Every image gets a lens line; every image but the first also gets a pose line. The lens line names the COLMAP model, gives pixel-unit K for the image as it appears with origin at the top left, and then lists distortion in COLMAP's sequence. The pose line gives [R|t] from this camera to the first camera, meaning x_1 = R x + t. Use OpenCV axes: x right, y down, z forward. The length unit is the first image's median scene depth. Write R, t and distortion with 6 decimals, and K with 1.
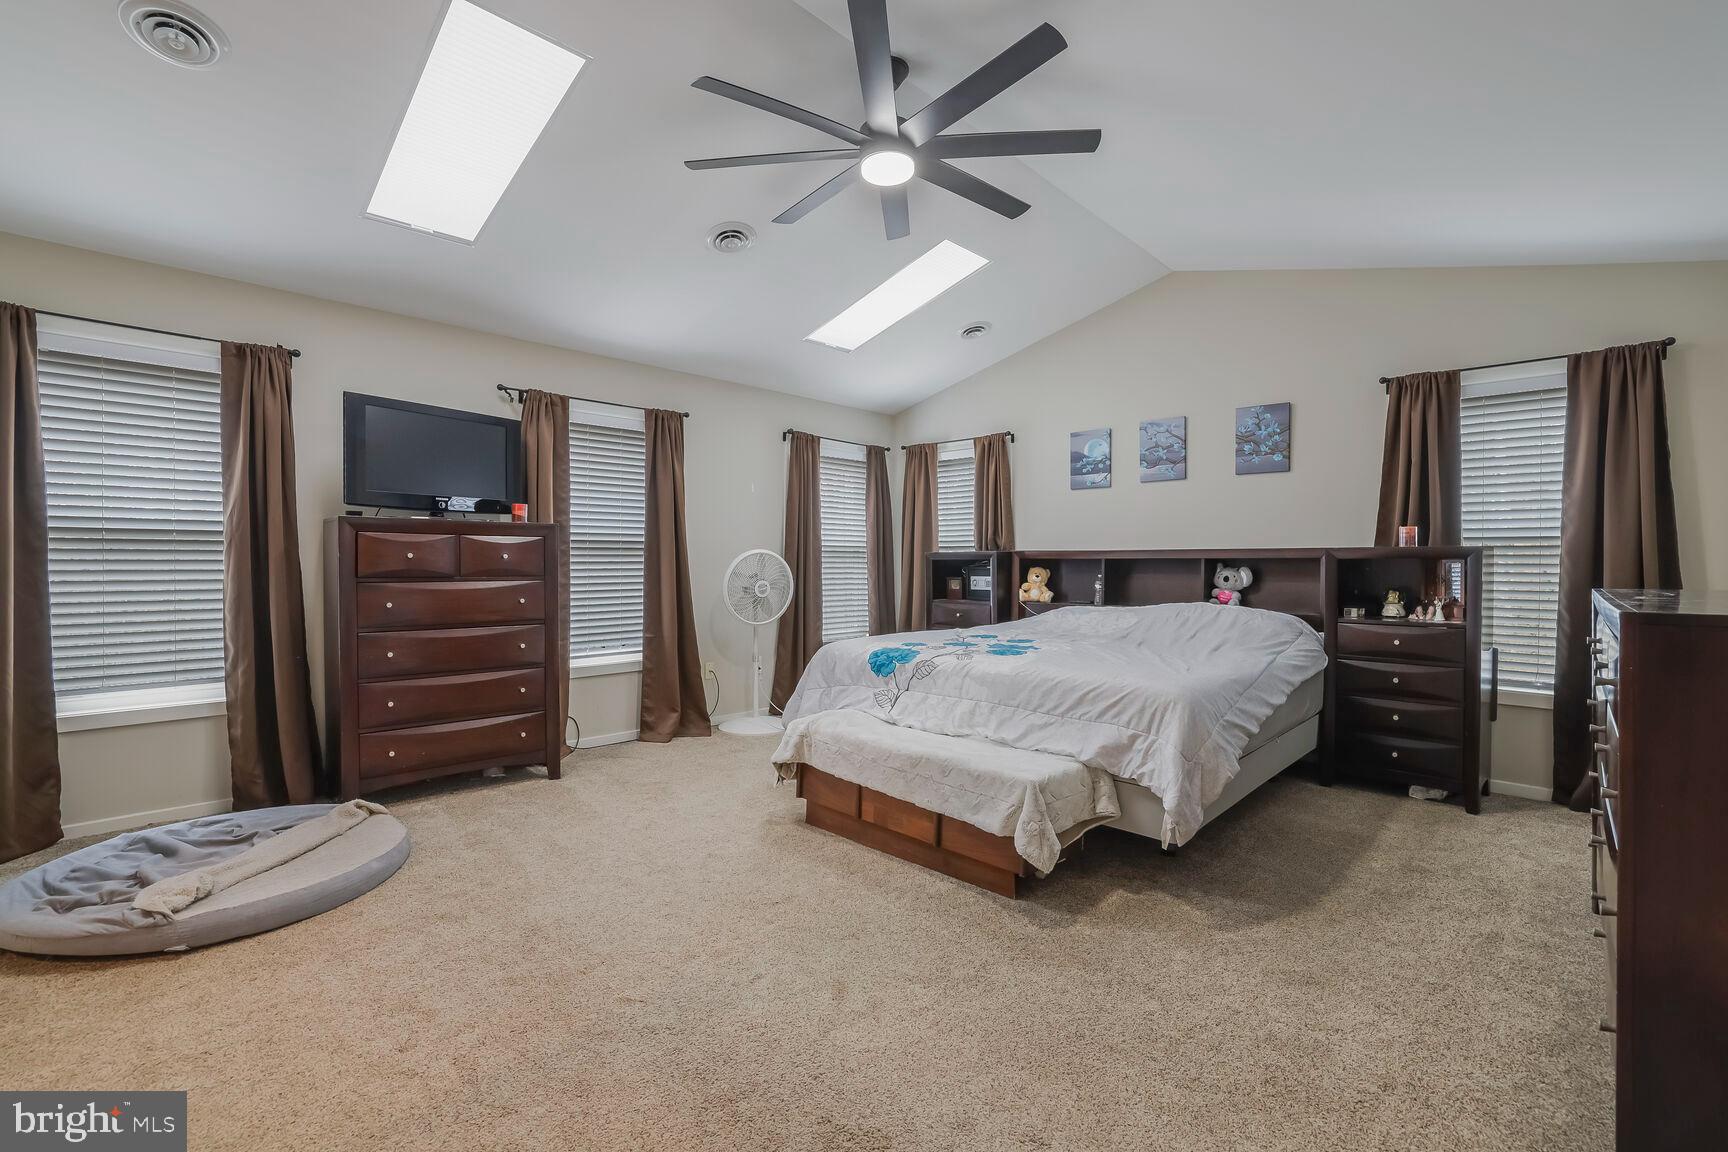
lens RADIAL K [[732.9, 0, 868.7], [0, 732.9, 574.5], [0, 0, 1]] dist [-0.036231, 0.008557]
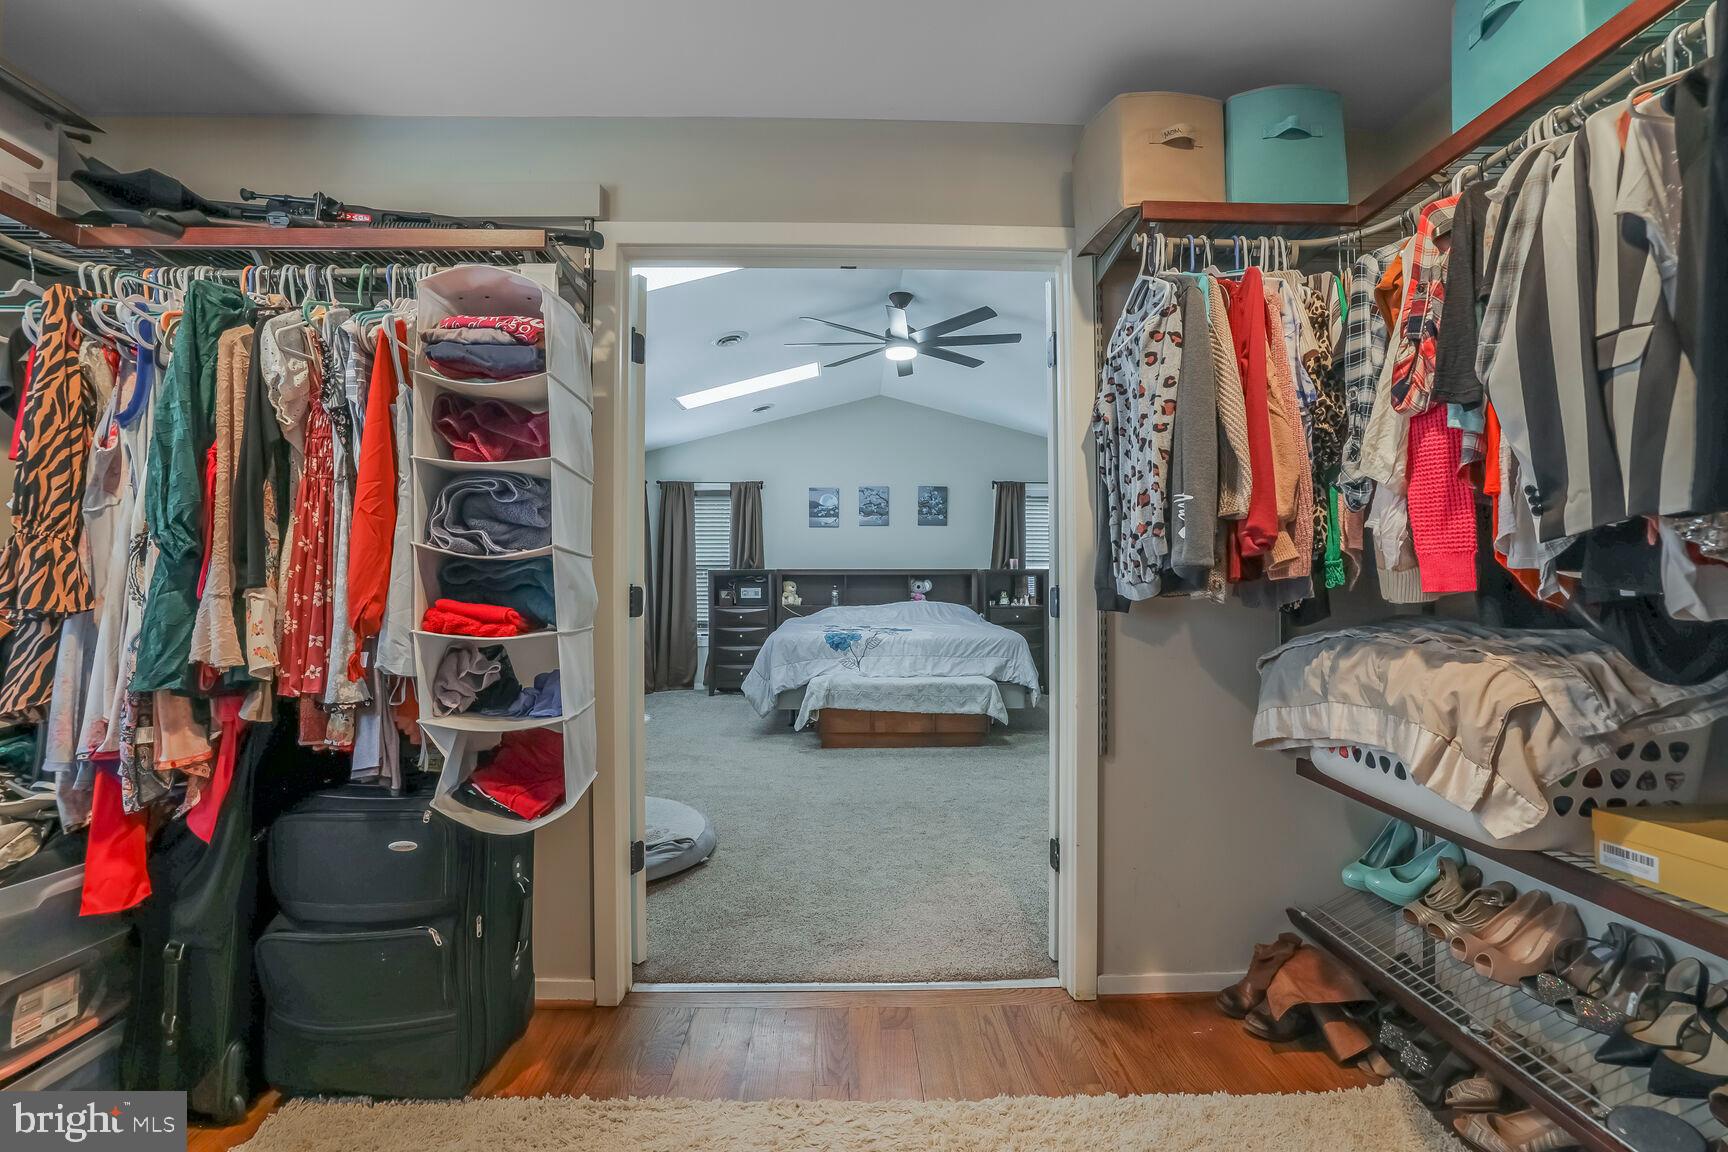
lens RADIAL K [[732.9, 0, 862.8], [0, 732.9, 575.0], [0, 0, 1]] dist [-0.036231, 0.008557]
pose [[0.698914, -0.001734, 0.715204, -0.883035], [0.015727, 0.999793, -0.012945, -0.001151], [-0.715033, 0.020296, 0.698796, -0.106901]]
